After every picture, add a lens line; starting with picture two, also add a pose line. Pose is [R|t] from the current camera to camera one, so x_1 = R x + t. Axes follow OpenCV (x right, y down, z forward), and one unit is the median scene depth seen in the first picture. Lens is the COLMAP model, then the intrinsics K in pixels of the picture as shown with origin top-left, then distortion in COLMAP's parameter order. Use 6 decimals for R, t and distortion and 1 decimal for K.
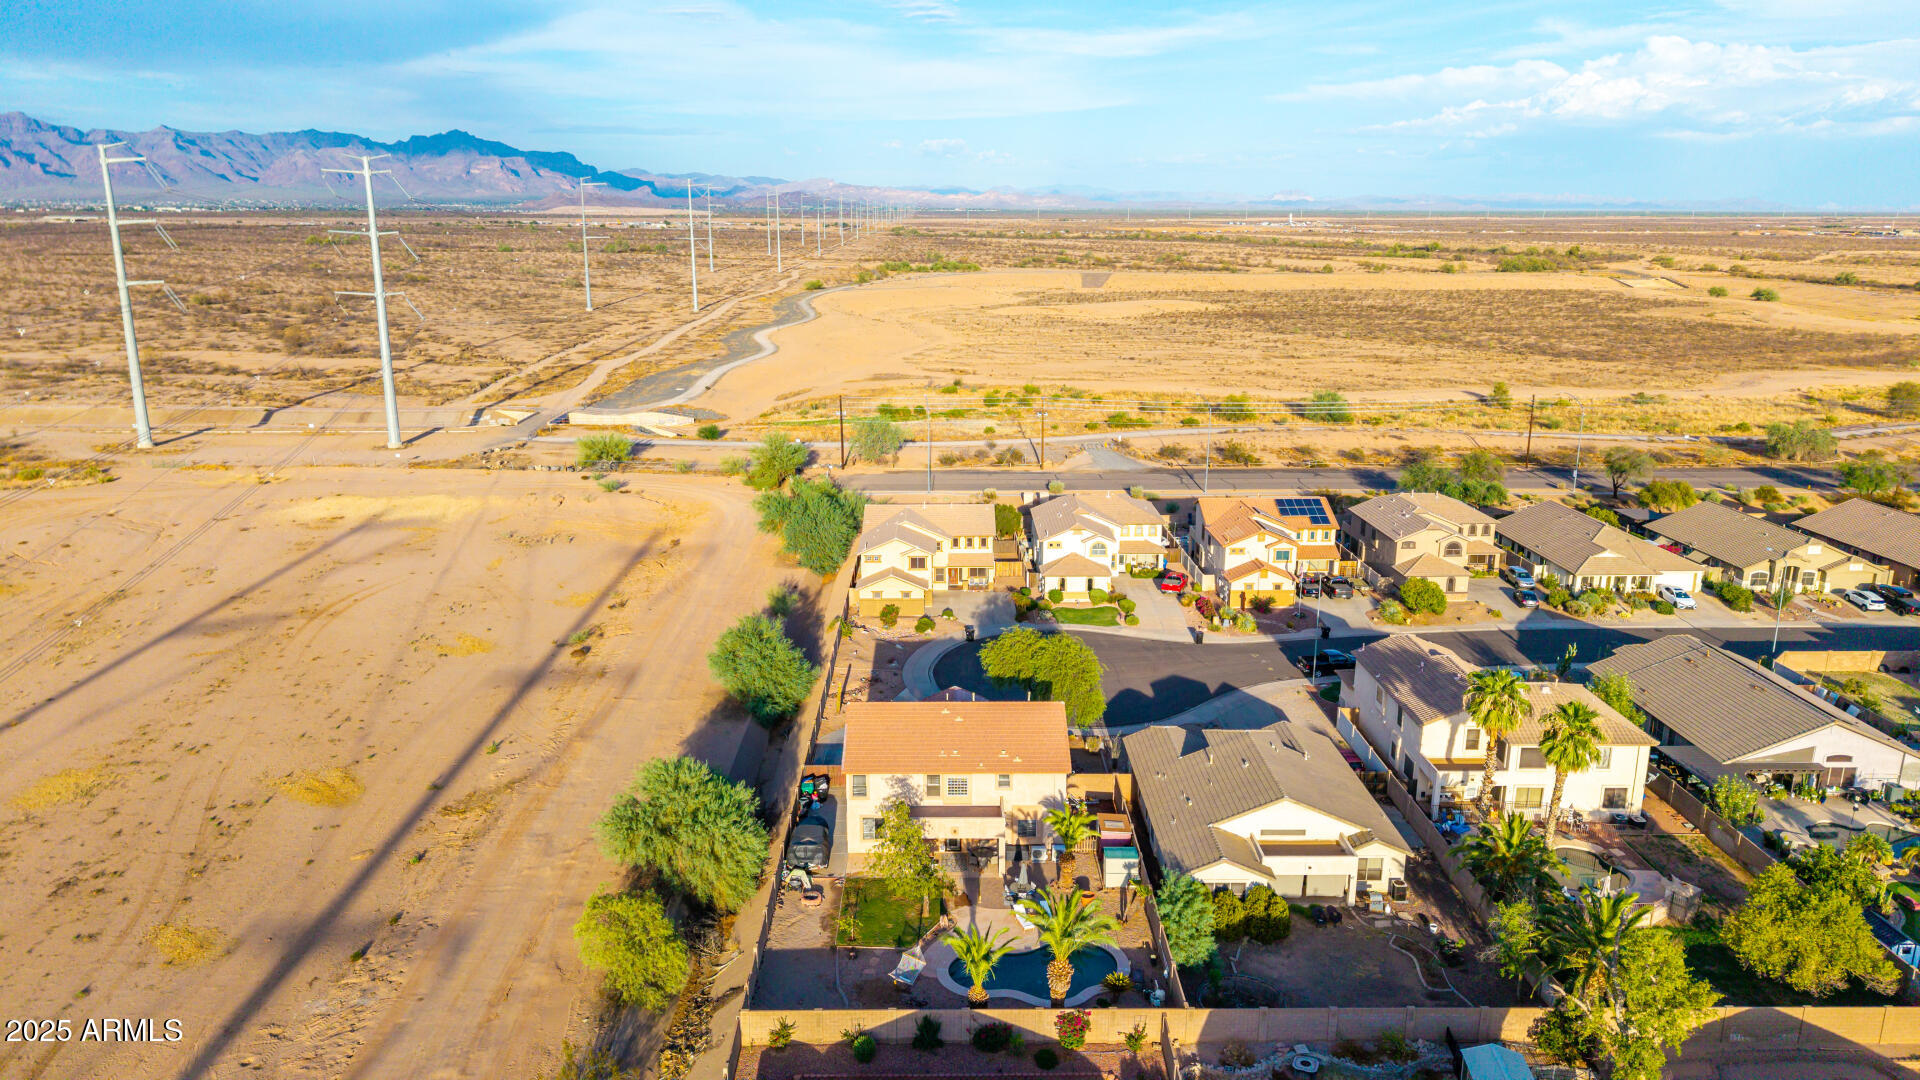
lens RADIAL K [[1297.0, 0, 960.0], [0, 1297.0, 540.0], [0, 0, 1]] dist [0.014765, -0.005306]
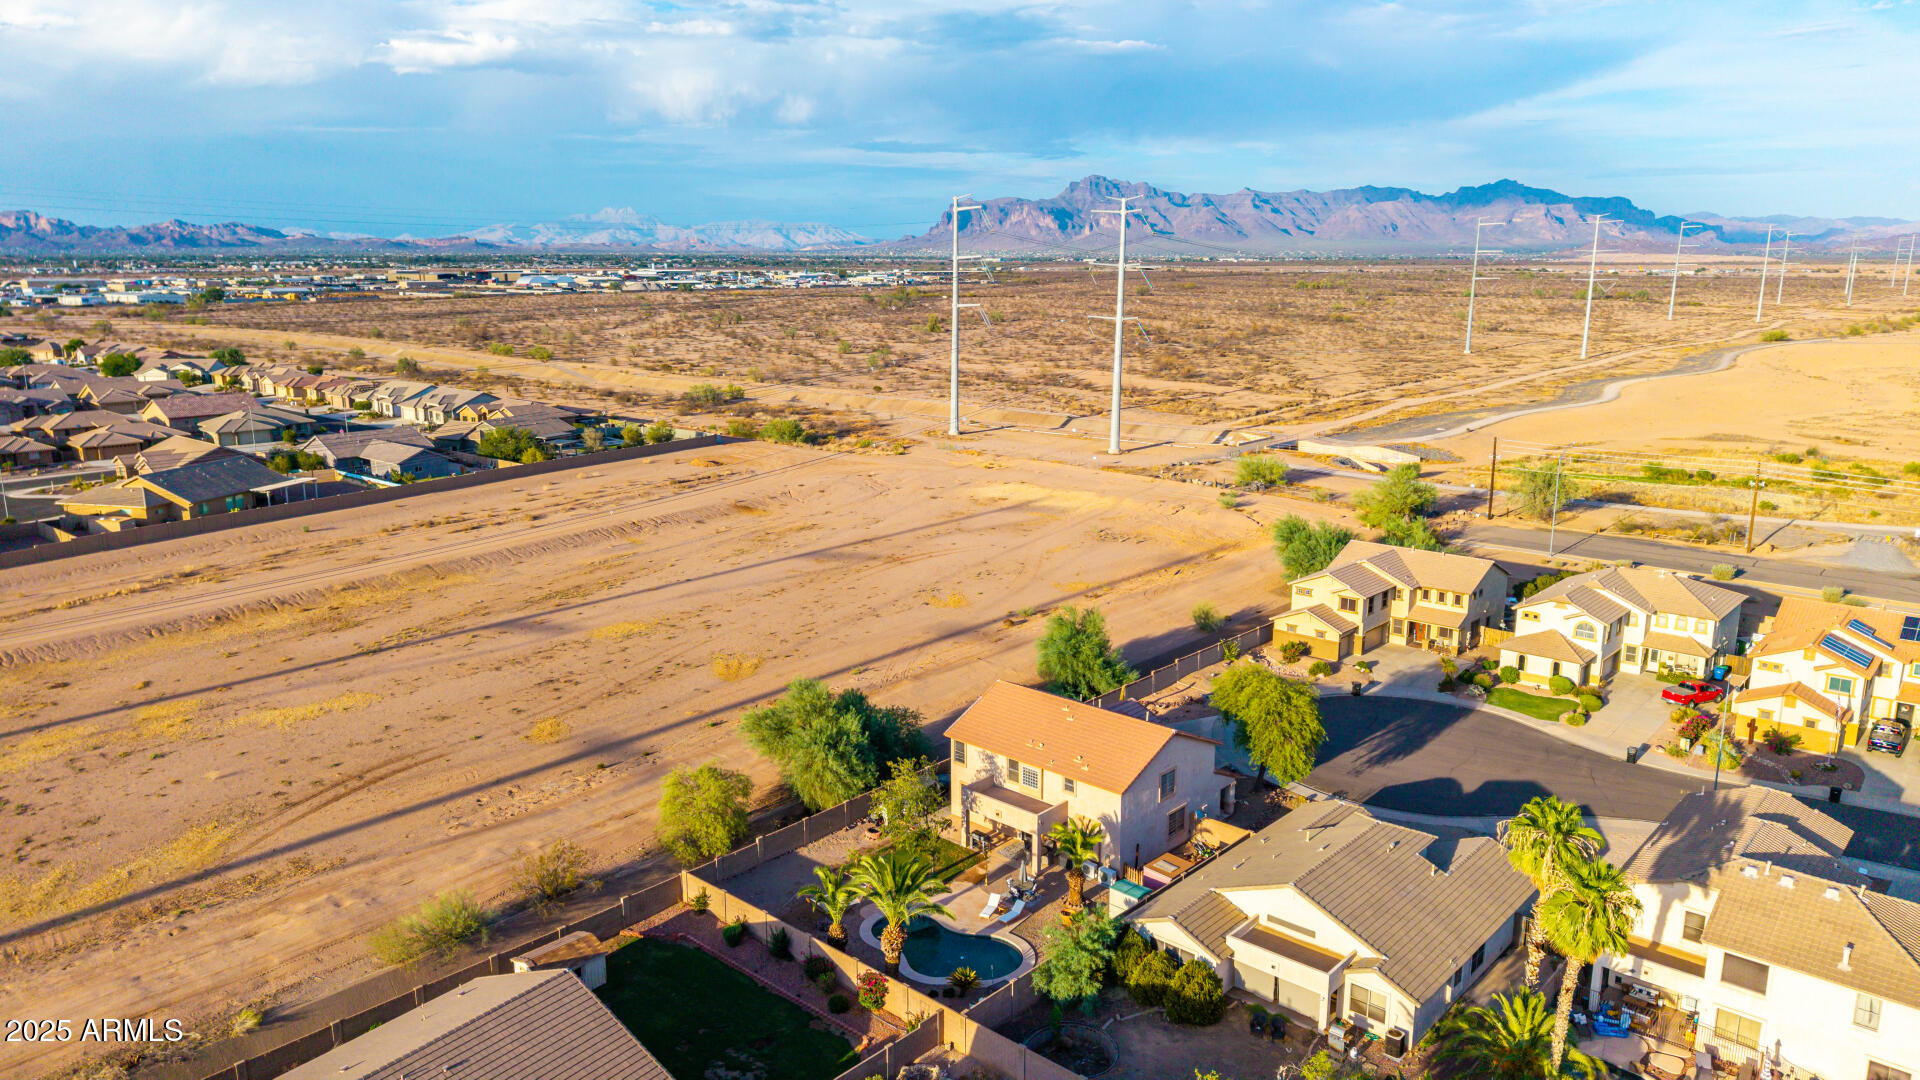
lens RADIAL K [[1316.7, 0, 934.7], [0, 1316.7, 507.4], [0, 0, 1]] dist [0.011988, -0.001789]
pose [[0.722953, 0.124753, -0.679541, 0.379143], [-0.167537, 0.985862, 0.002748, -0.003276], [0.670276, 0.111862, 0.733633, 0.113787]]
